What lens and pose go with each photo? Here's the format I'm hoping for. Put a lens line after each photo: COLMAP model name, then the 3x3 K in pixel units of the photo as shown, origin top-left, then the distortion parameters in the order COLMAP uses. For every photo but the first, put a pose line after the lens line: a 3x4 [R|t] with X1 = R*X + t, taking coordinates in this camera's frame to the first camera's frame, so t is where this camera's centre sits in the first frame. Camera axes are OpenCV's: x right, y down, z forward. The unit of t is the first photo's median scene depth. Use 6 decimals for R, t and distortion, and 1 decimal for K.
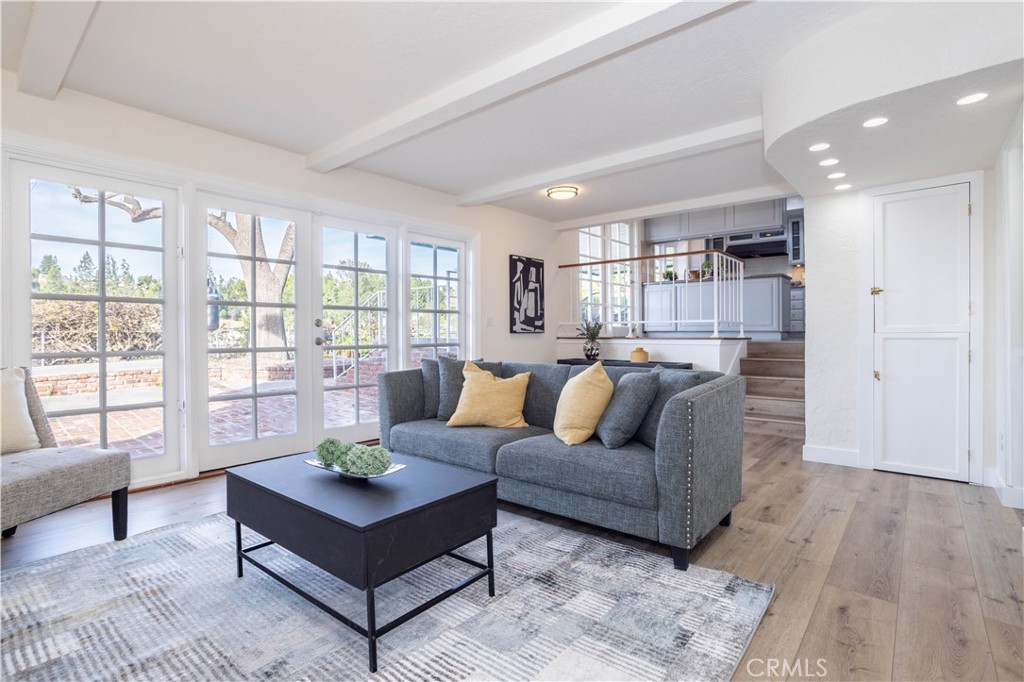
lens RADIAL K [[493.1, 0, 511.7], [0, 493.1, 339.1], [0, 0, 1]] dist [-0.032099, 0.000044]
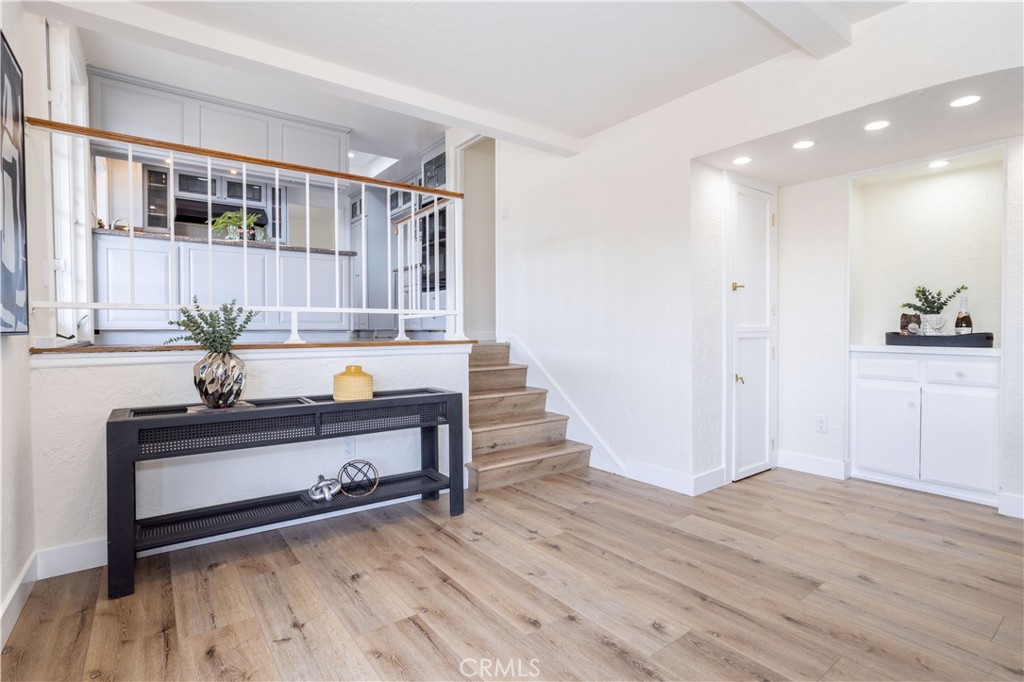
lens RADIAL K [[493.1, 0, 514.9], [0, 493.1, 332.4], [0, 0, 1]] dist [-0.032099, 0.000044]
pose [[0.208767, 0.000562, 0.977965, -0.163768], [0.012816, 0.999912, -0.003310, -0.010361], [-0.977881, 0.013225, 0.208741, 0.828967]]
